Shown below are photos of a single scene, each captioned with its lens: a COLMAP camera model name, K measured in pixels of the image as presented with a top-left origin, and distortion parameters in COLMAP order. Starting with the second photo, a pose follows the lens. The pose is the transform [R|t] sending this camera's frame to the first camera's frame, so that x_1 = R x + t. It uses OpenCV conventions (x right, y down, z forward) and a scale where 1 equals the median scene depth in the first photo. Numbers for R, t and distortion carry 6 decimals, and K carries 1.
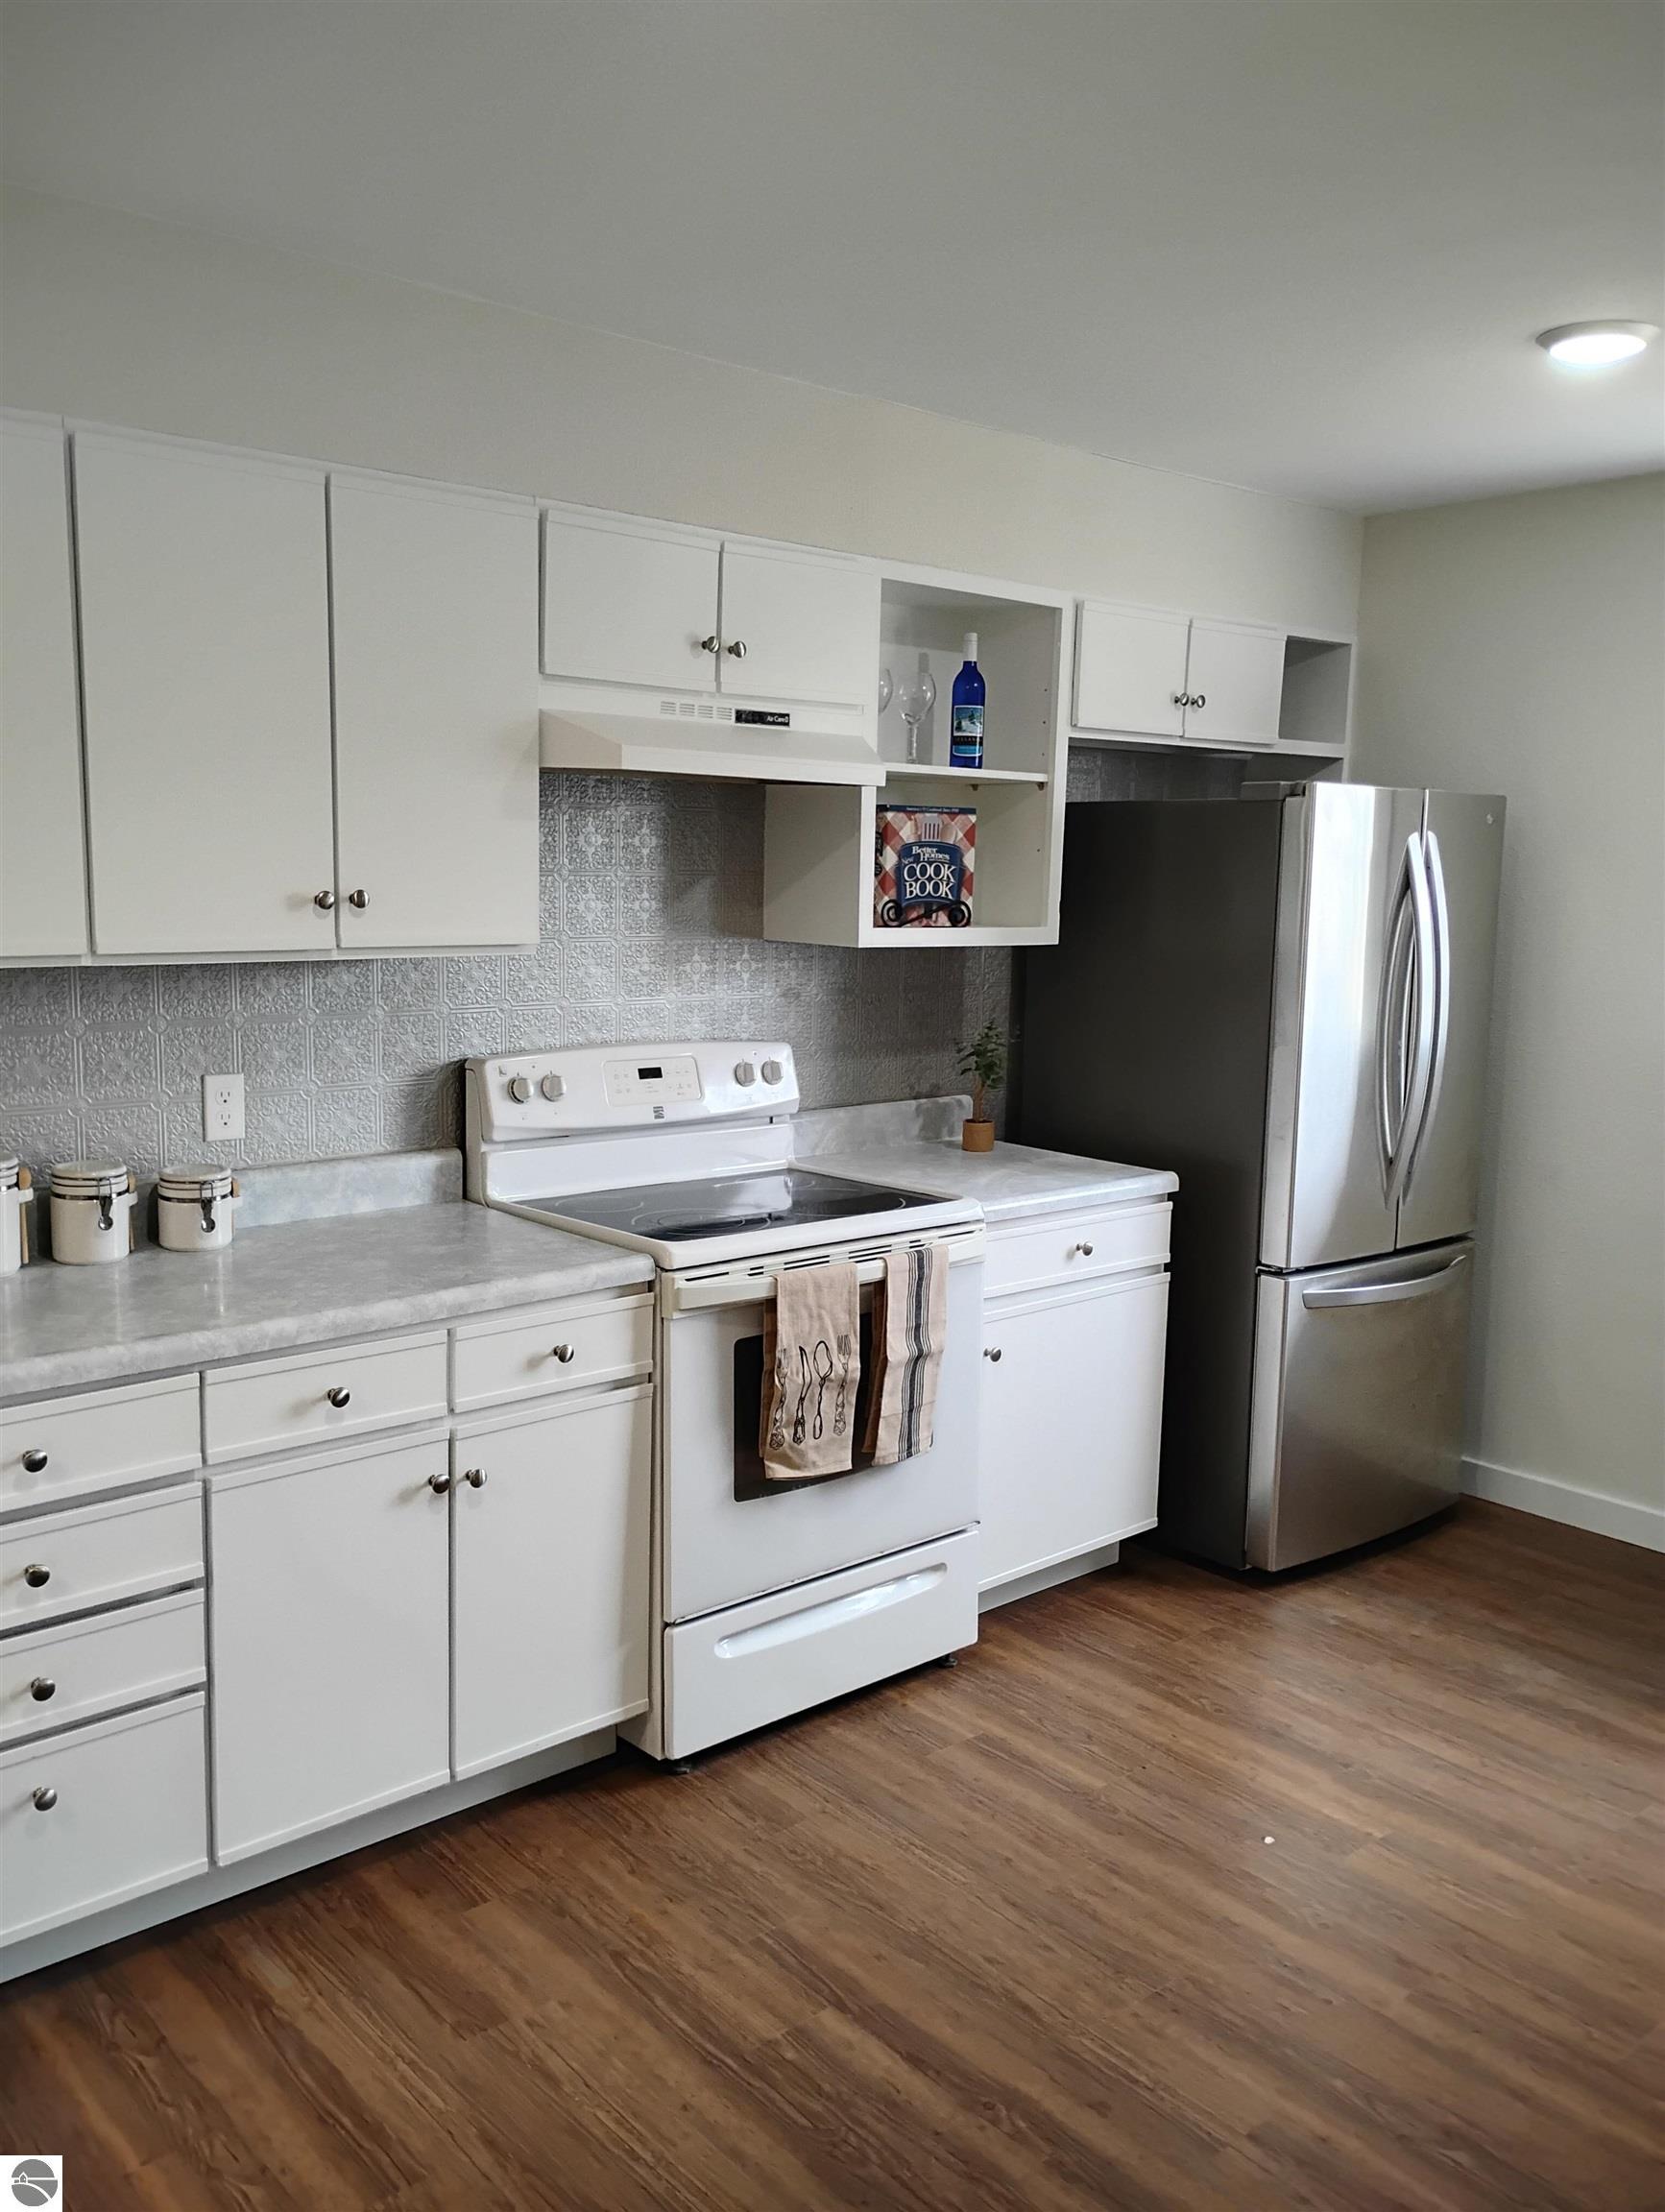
lens RADIAL K [[1830.7, 0, 843.5], [0, 1830.7, 1111.3], [0, 0, 1]] dist [0.066648, -0.074234]
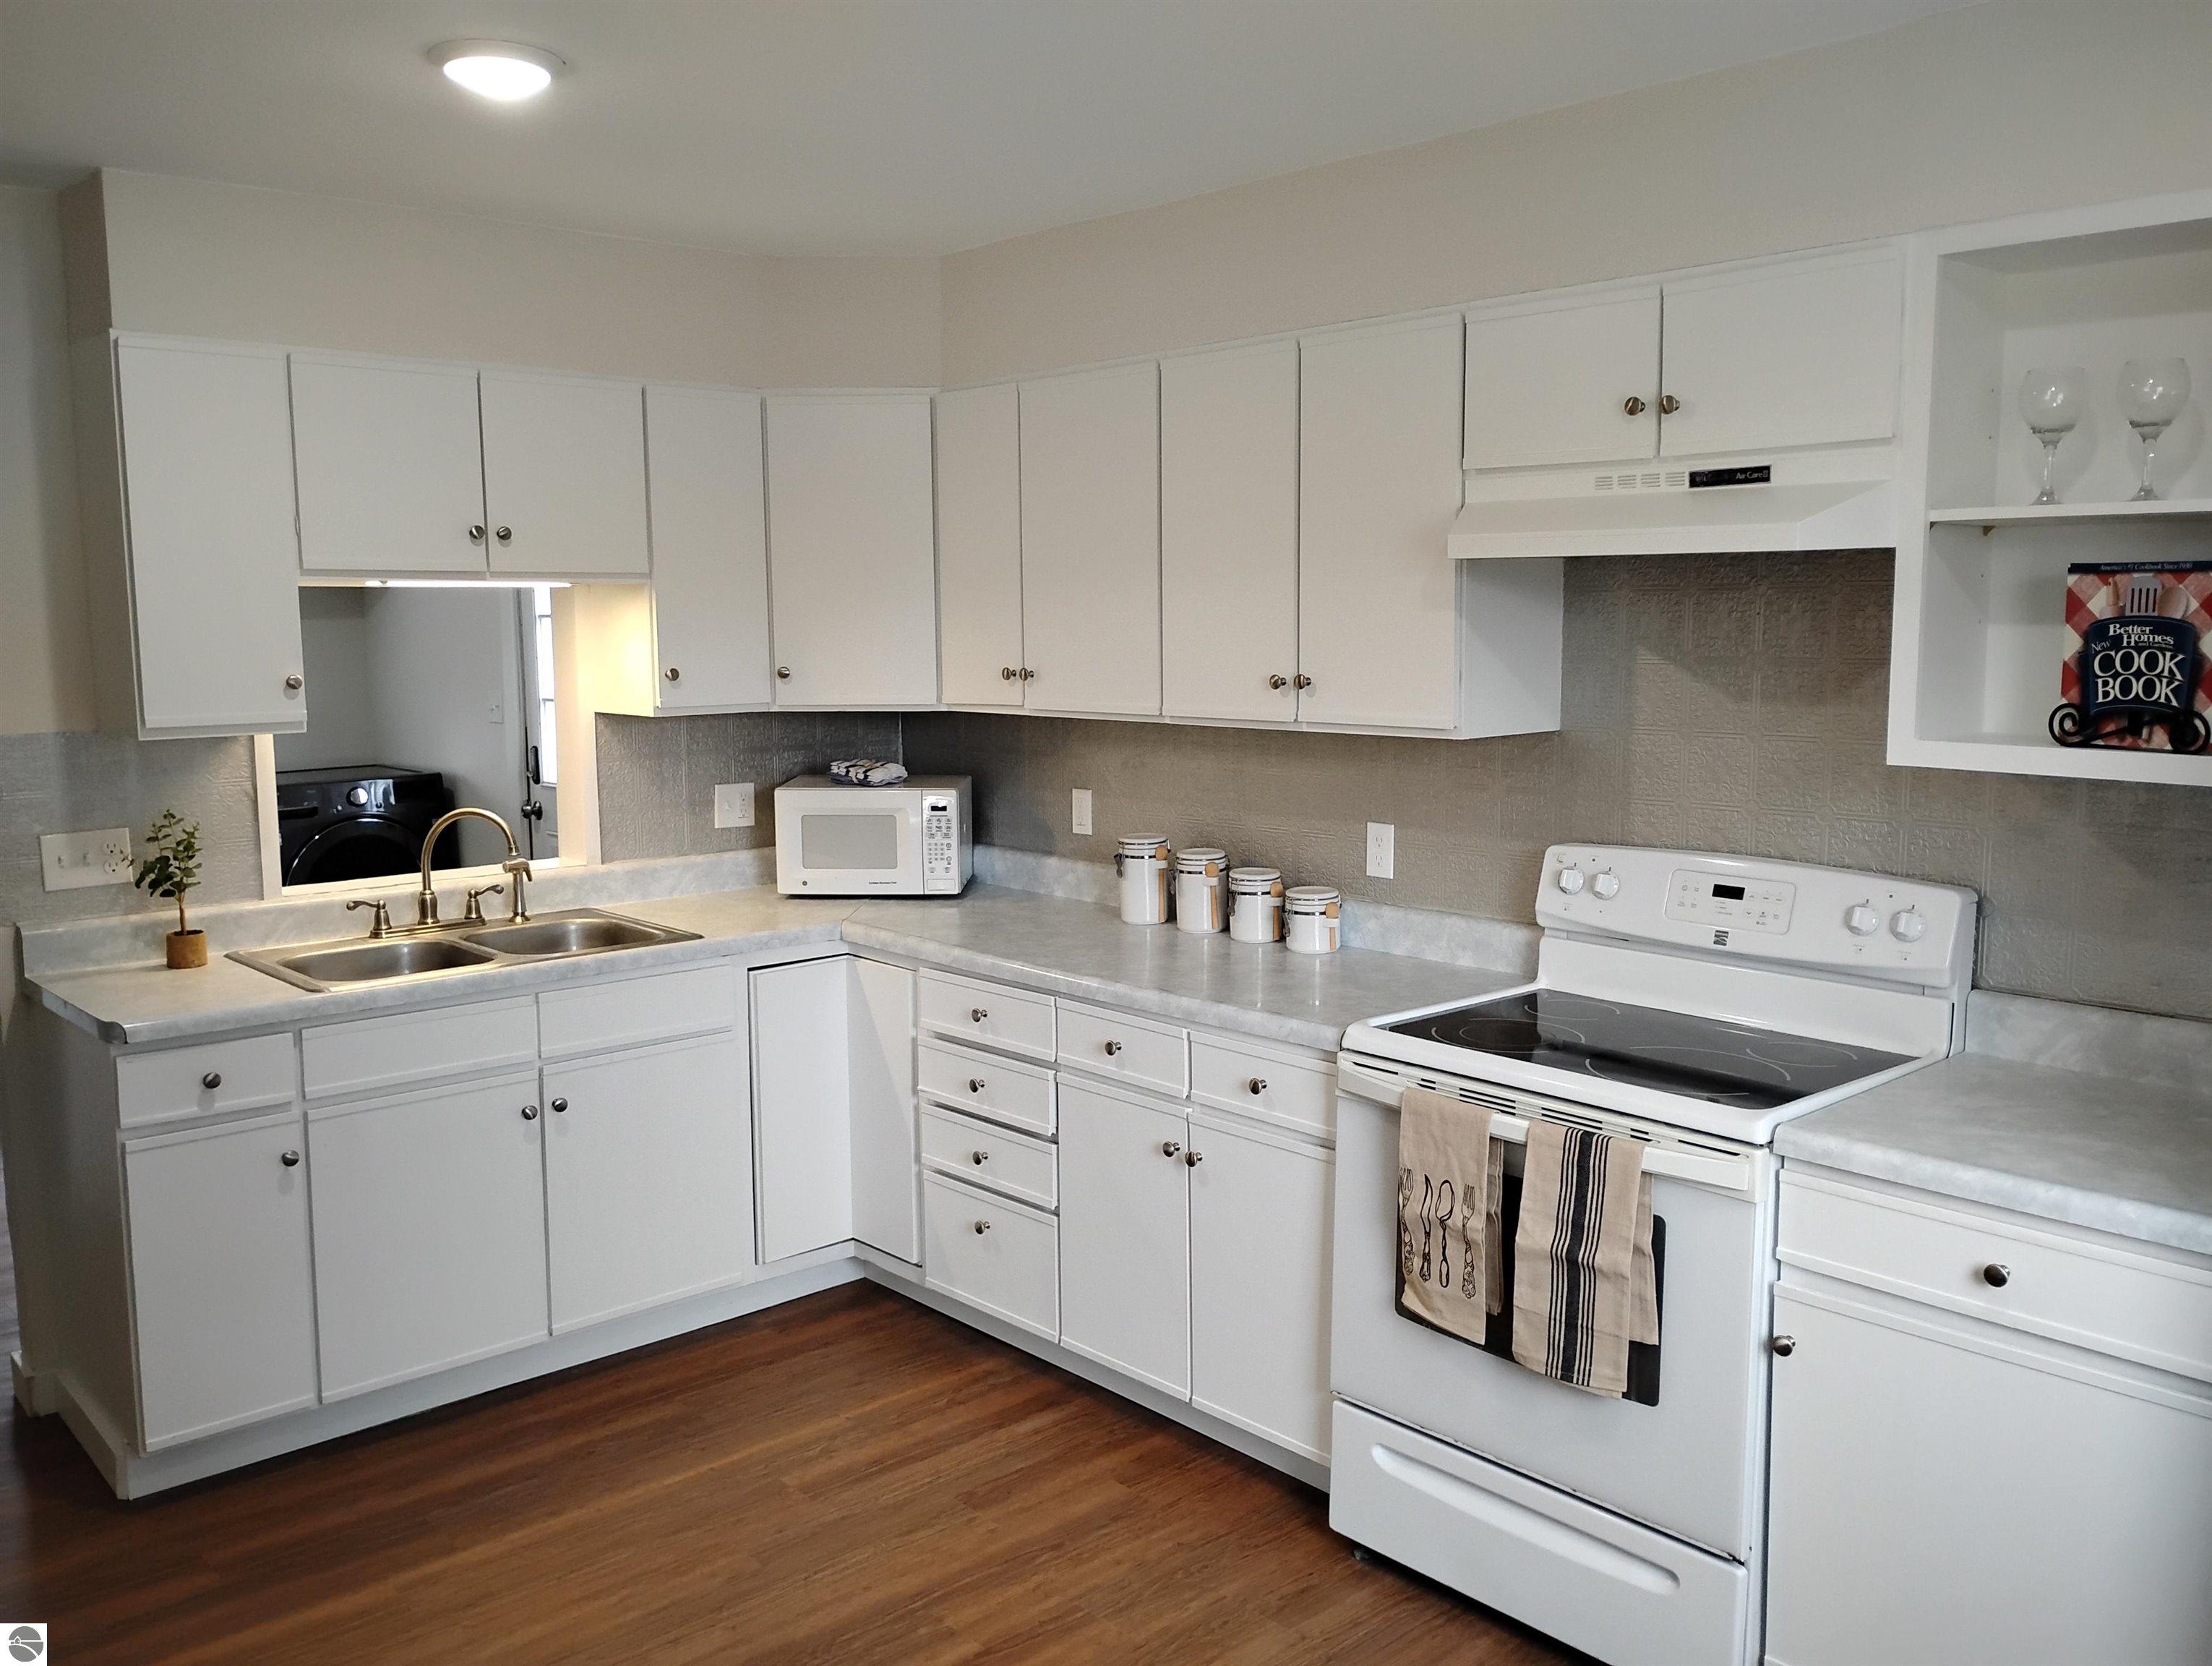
lens RADIAL K [[1830.8, 0, 1114.7], [0, 1830.8, 825.1], [0, 0, 1]] dist [0.066648, -0.074234]
pose [[0.001152, 0.097946, -0.995191, 0.823325], [-0.129682, 0.986803, 0.096971, -0.107535], [0.991555, 0.128946, 0.013839, 0.758190]]
